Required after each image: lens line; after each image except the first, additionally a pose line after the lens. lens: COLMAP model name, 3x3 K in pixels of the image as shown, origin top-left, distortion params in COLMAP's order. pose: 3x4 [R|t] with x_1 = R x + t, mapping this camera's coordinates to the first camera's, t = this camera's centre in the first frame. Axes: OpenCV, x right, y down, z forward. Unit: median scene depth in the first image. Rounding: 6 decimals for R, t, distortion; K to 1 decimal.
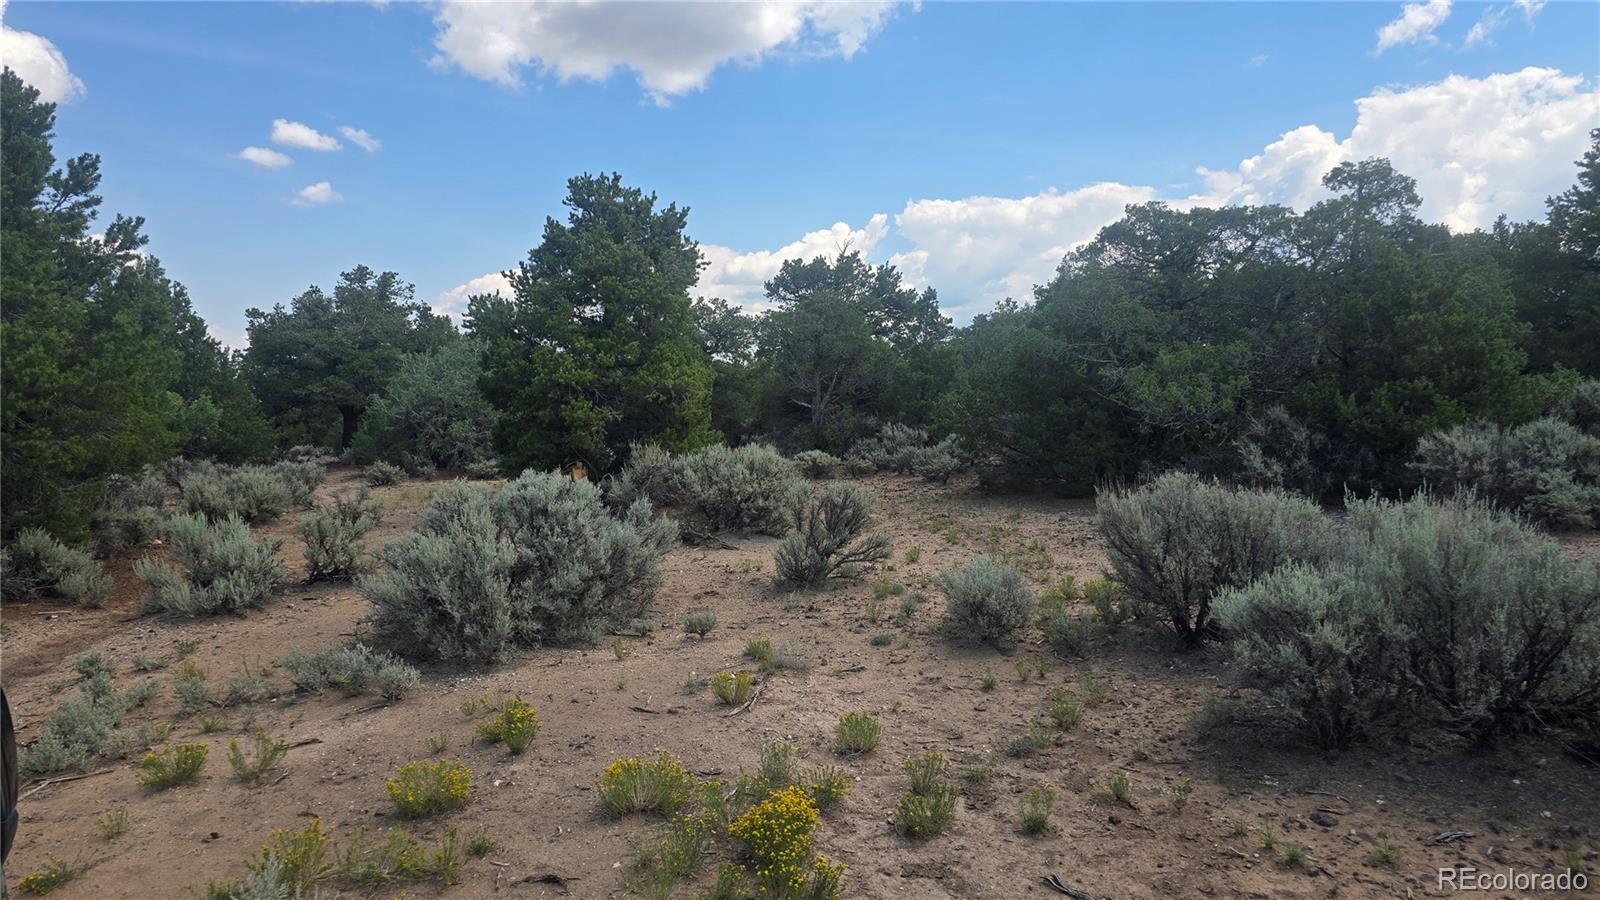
lens RADIAL K [[1079.1, 0, 806.3], [0, 1079.1, 460.0], [0, 0, 1]] dist [0.098282, -0.118915]
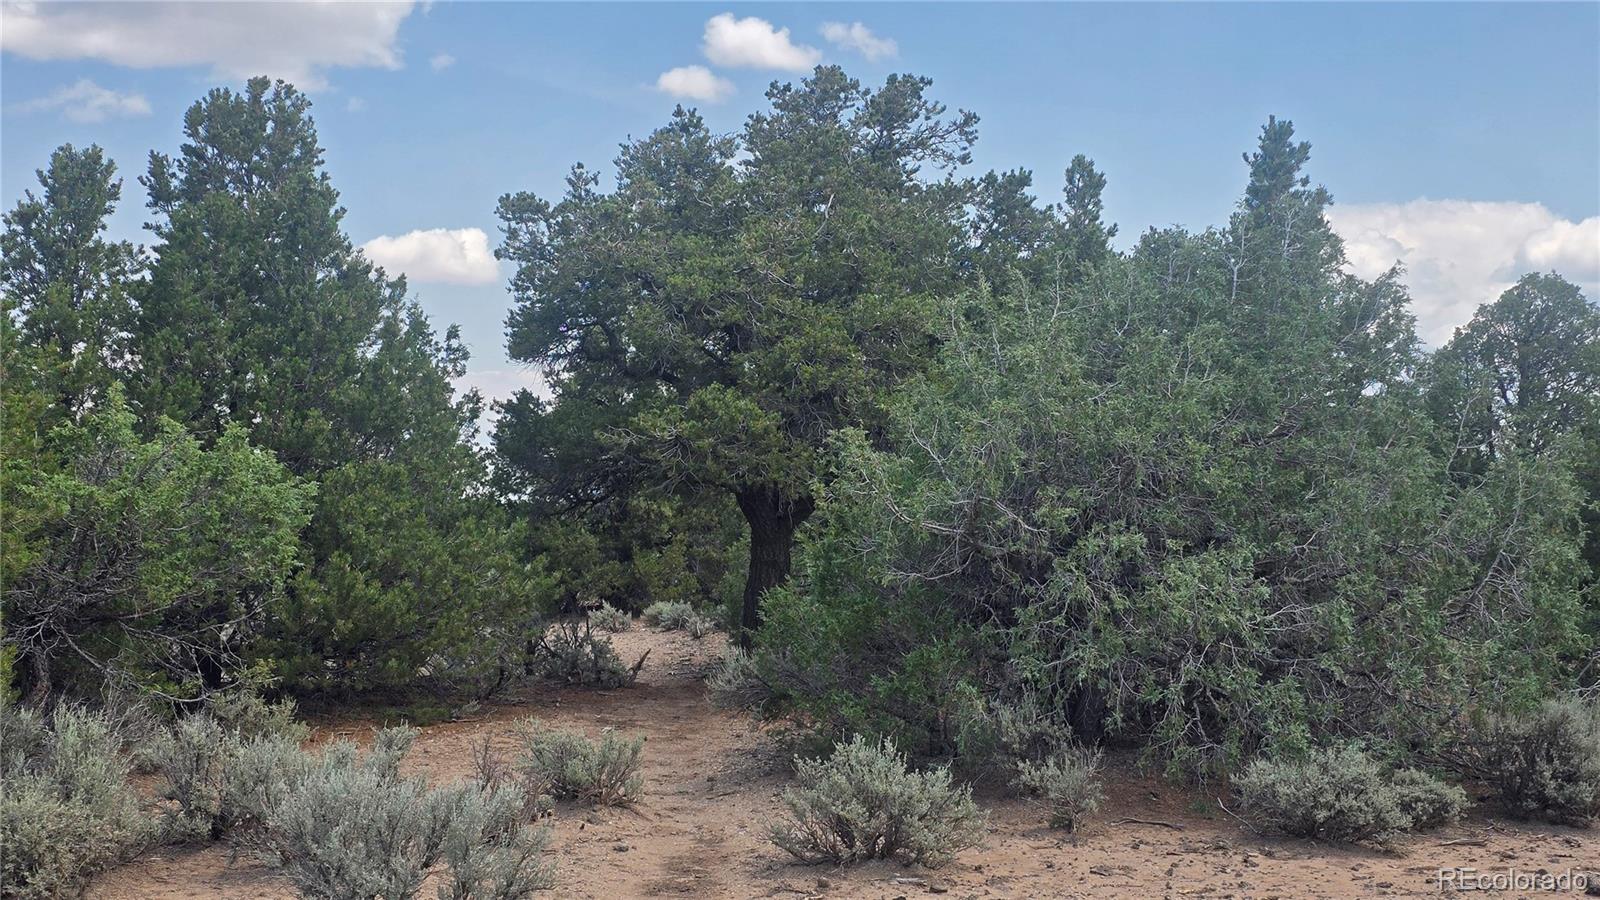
lens RADIAL K [[1079.8, 0, 819.4], [0, 1079.8, 450.6], [0, 0, 1]] dist [0.096069, -0.115170]
pose [[0.924428, -0.006036, -0.381308, -0.302418], [-0.046607, 0.990591, -0.128672, -0.024500], [0.378497, 0.136720, 0.915449, 0.759986]]
